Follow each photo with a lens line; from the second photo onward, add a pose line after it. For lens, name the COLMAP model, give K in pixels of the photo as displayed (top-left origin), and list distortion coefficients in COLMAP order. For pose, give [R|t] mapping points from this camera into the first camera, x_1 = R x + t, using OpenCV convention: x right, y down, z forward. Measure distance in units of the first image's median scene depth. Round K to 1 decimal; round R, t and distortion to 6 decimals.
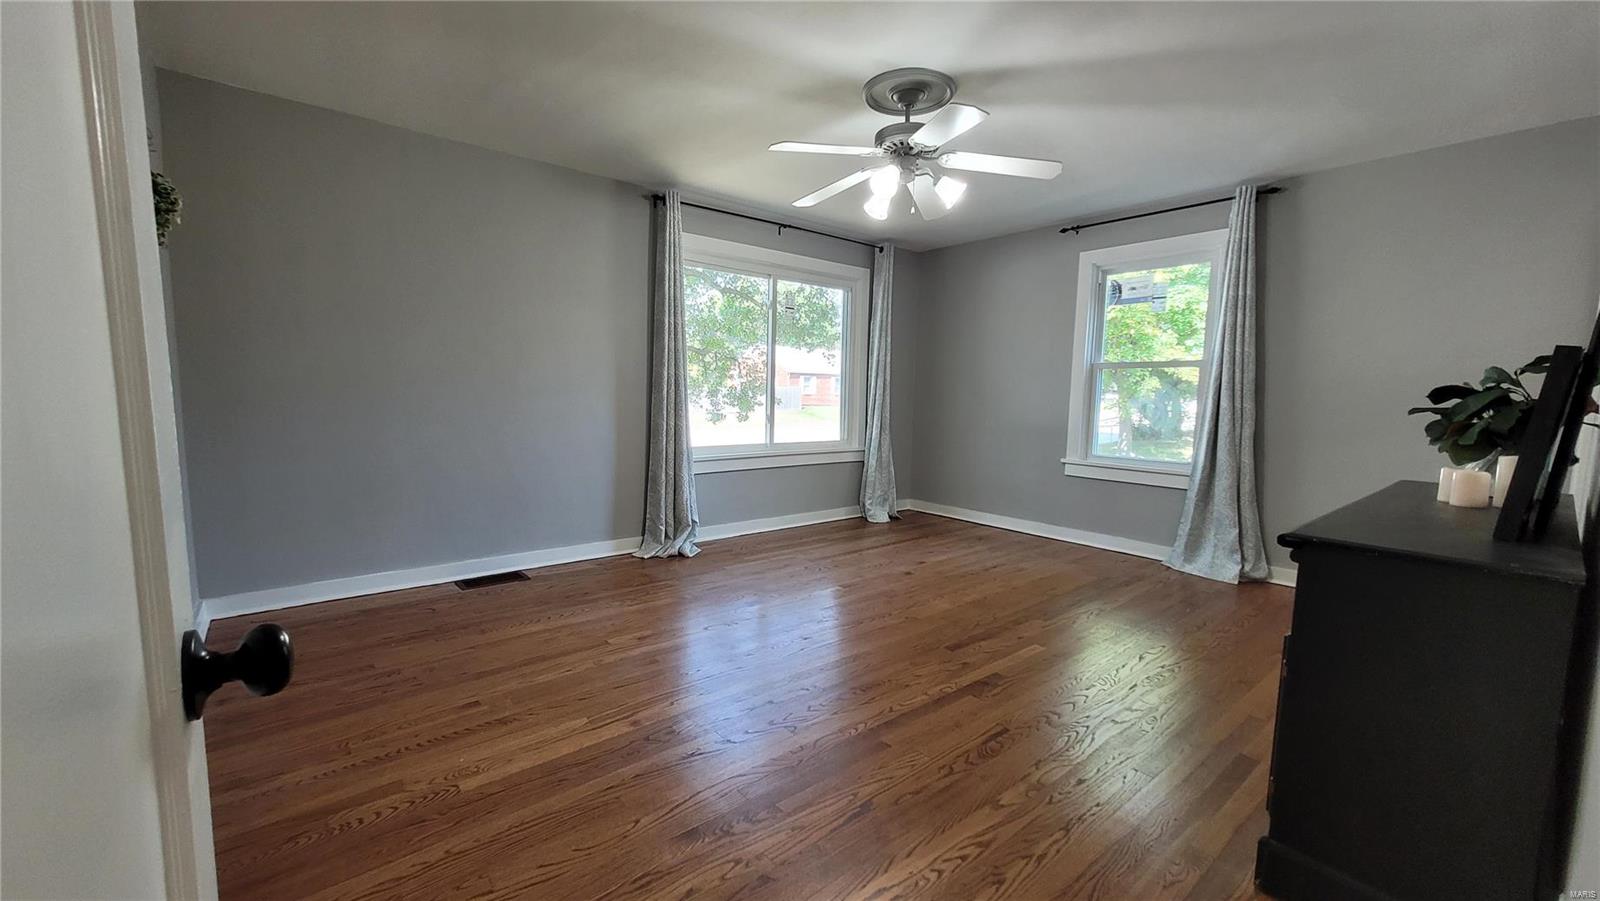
lens RADIAL K [[626.2, 0, 797.3], [0, 626.2, 453.1], [0, 0, 1]] dist [0.000416, -0.000164]
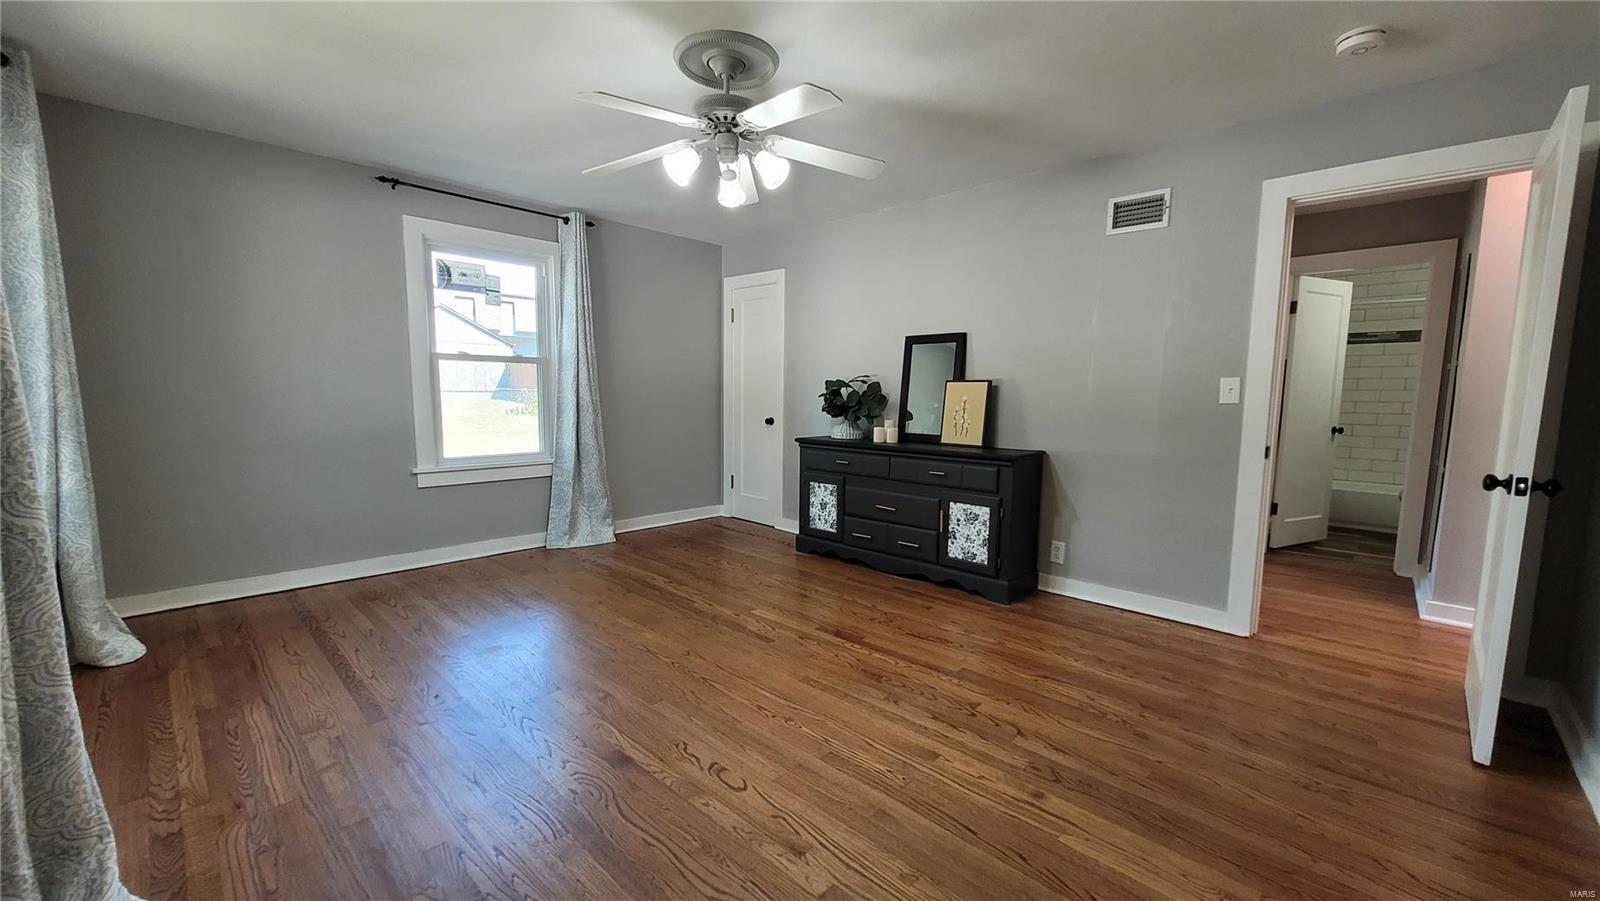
lens RADIAL K [[626.2, 0, 798.2], [0, 626.2, 460.7], [0, 0, 1]] dist [0.000416, -0.000164]
pose [[-0.111376, -0.130988, 0.985108, -0.500286], [0.079627, 0.986912, 0.140230, -0.087489], [-0.990583, 0.094059, -0.099489, 0.673251]]
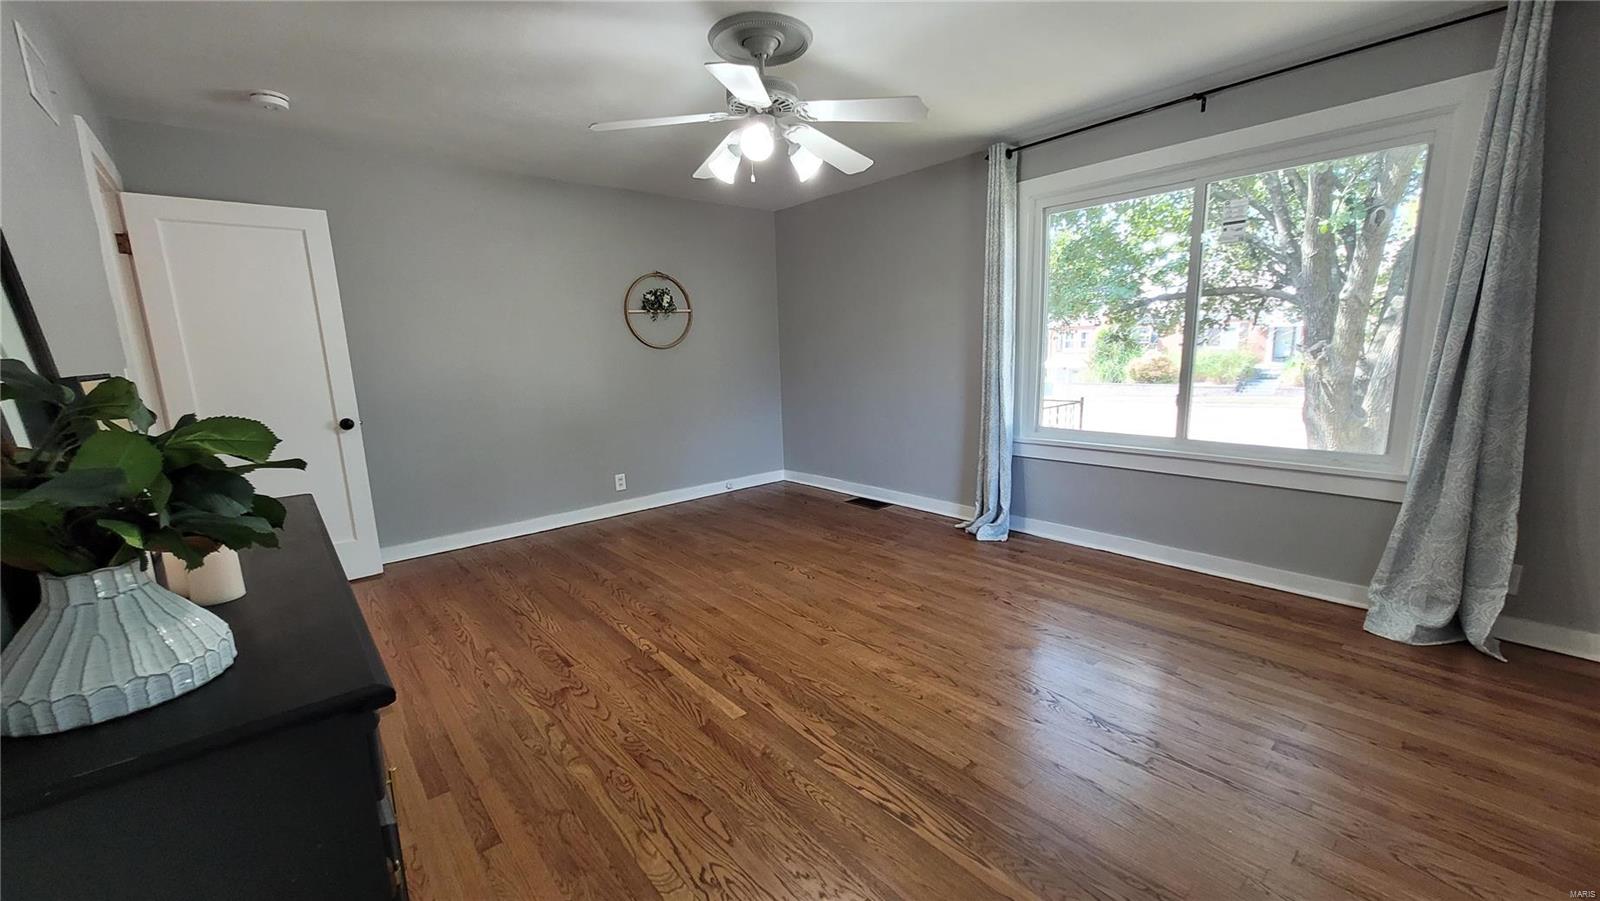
lens RADIAL K [[626.2, 0, 802.5], [0, 626.2, 458.1], [0, 0, 1]] dist [0.000416, -0.000164]
pose [[0.024097, 0.159805, -0.986854, 0.737253], [-0.067464, 0.985151, 0.157882, -0.089036], [0.997431, 0.062773, 0.034521, 0.687373]]
